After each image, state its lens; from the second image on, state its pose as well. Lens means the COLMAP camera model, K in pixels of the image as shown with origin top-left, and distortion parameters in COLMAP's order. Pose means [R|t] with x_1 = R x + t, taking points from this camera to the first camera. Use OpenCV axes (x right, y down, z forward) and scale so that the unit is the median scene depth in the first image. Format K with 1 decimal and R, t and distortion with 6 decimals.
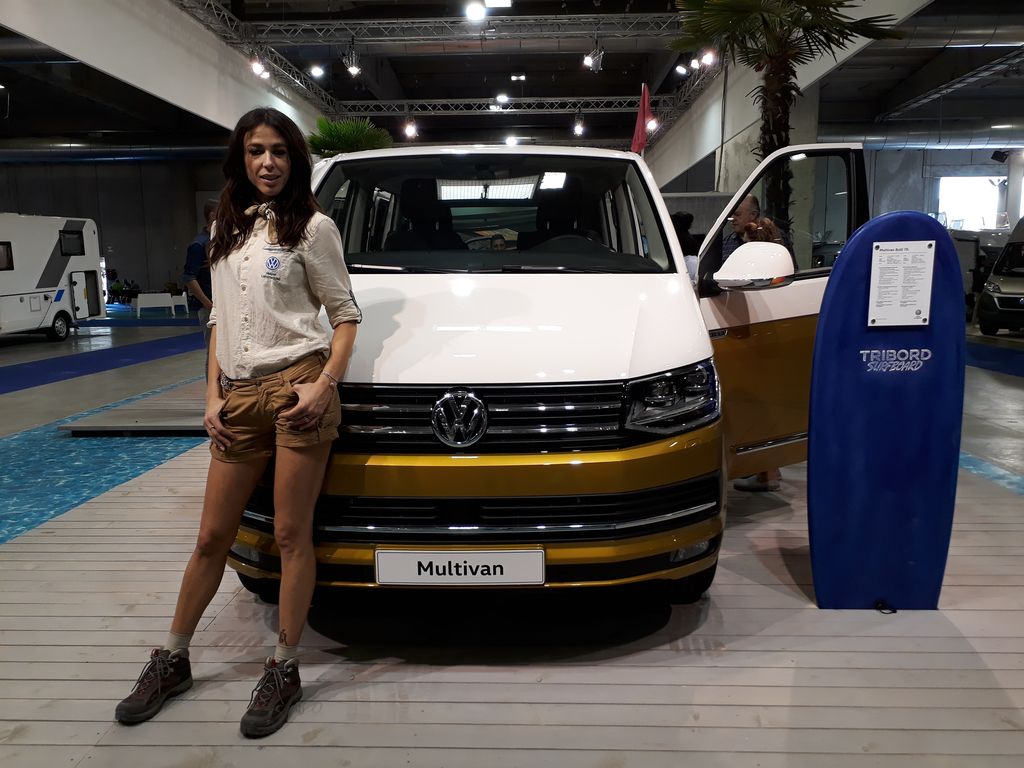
lens RADIAL K [[811.8, 0, 513.4], [0, 811.8, 393.5], [0, 0, 1]] dist [0.095338, -0.091973]
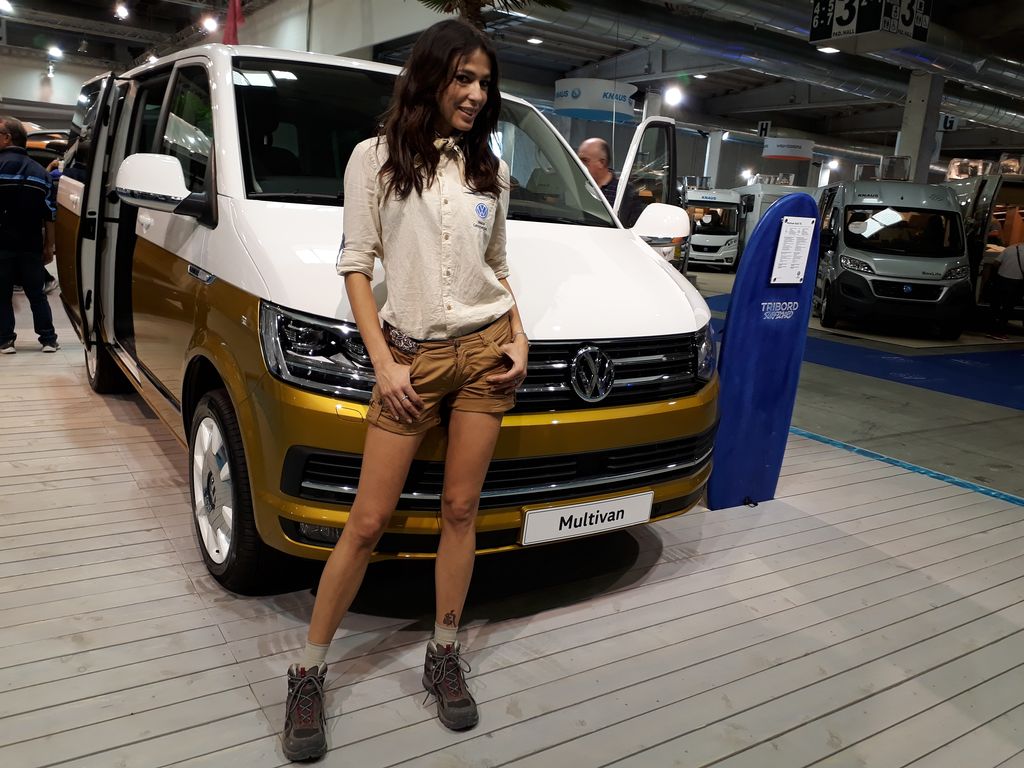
lens RADIAL K [[823.3, 0, 512.0], [0, 823.3, 384.0], [0, 0, 1]] dist [0.080296, -0.001806]
pose [[0.820380, -0.051455, 0.569500, -0.600601], [0.005760, 0.996636, 0.081749, -0.033426], [-0.571790, -0.063785, 0.817916, 0.174196]]
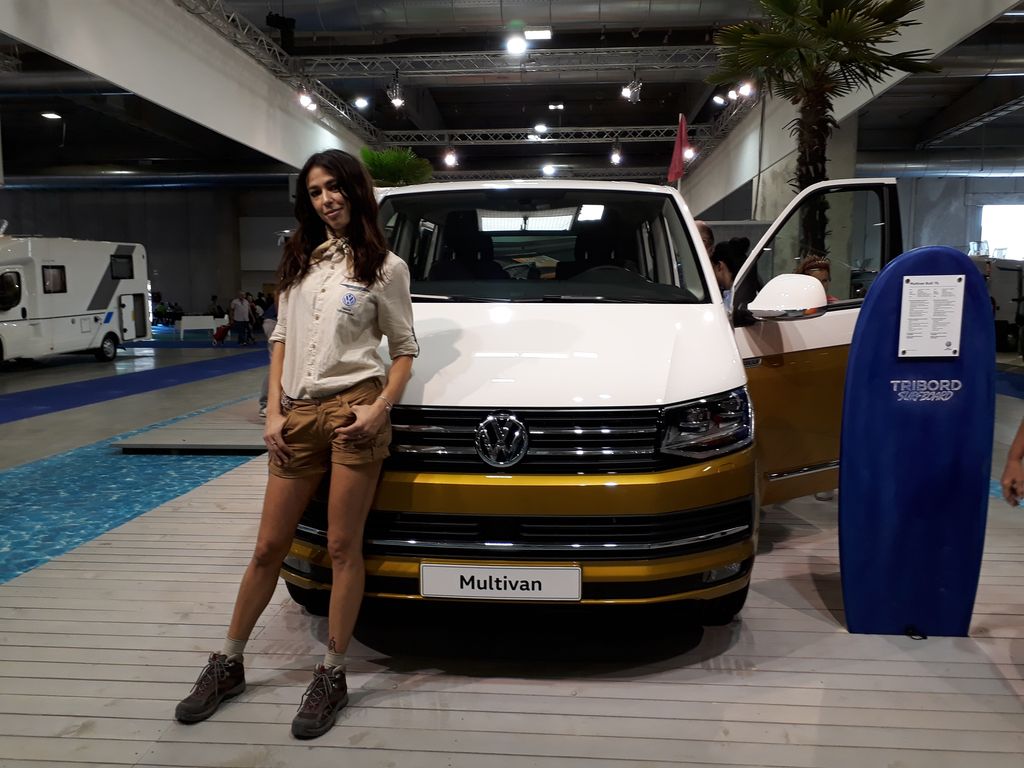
lens RADIAL K [[823.2, 0, 512.1], [0, 823.2, 400.7], [0, 0, 1]] dist [0.080957, -0.100652]
pose [[0.999113, 0.013337, -0.039943, -0.008891], [-0.014201, 0.999670, -0.021423, 0.001926], [0.039644, 0.021971, 0.998972, -0.054364]]
